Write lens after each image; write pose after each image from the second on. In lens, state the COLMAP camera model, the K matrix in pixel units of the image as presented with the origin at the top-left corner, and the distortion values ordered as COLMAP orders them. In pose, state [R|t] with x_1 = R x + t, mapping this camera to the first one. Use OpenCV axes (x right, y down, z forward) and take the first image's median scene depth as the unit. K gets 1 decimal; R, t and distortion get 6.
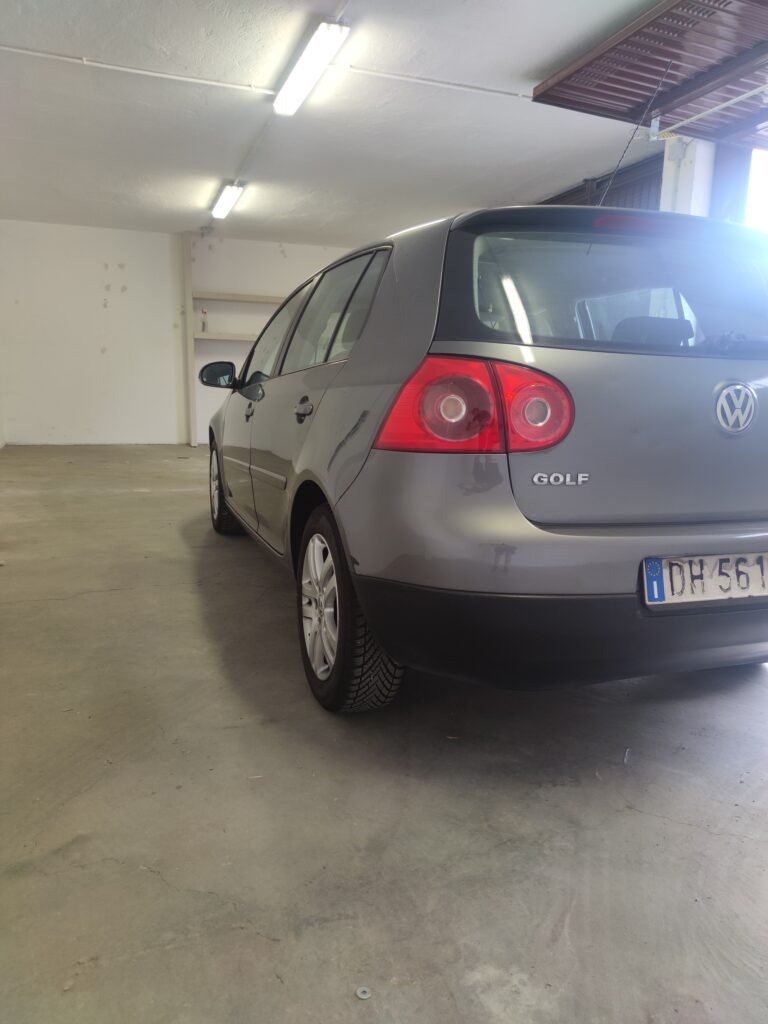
lens RADIAL K [[710.1, 0, 384.0], [0, 710.1, 512.0], [0, 0, 1]] dist [0.061270, -0.070840]
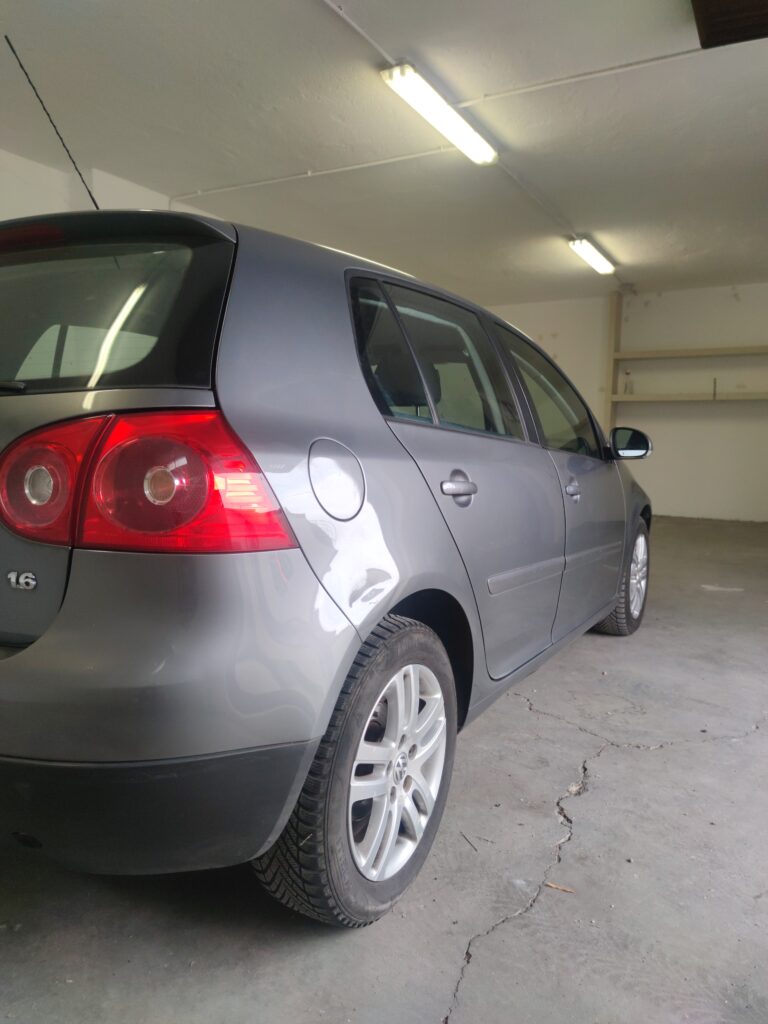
lens RADIAL K [[734.6, 0, 384.0], [0, 734.6, 512.0], [0, 0, 1]] dist [0.005783, 0.000060]
pose [[0.663056, 0.064447, -0.745790, 1.473642], [-0.136145, 0.990053, -0.035487, -0.148096], [0.736085, 0.125065, 0.665235, 0.914450]]
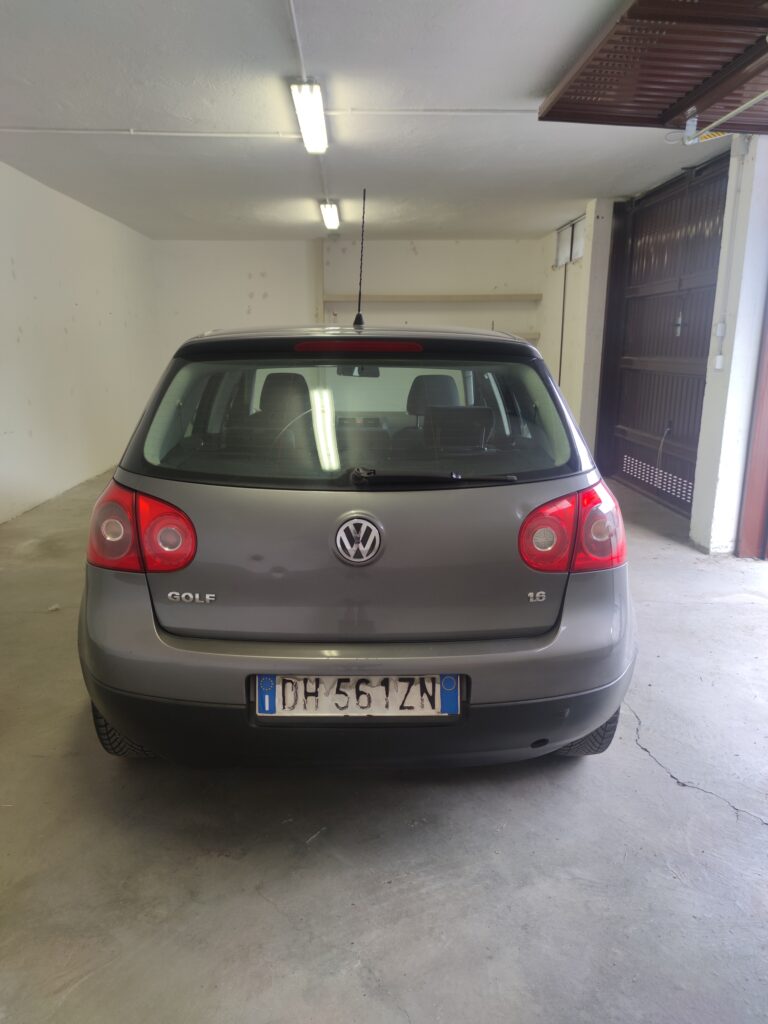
lens RADIAL K [[721.1, 0, 384.0], [0, 721.1, 512.0], [0, 0, 1]] dist [0.029349, -0.003710]
pose [[0.953219, 0.047927, -0.298457, 0.846491], [-0.035325, 0.998247, 0.047480, -0.238722], [0.300209, -0.034716, 0.953241, -0.004332]]
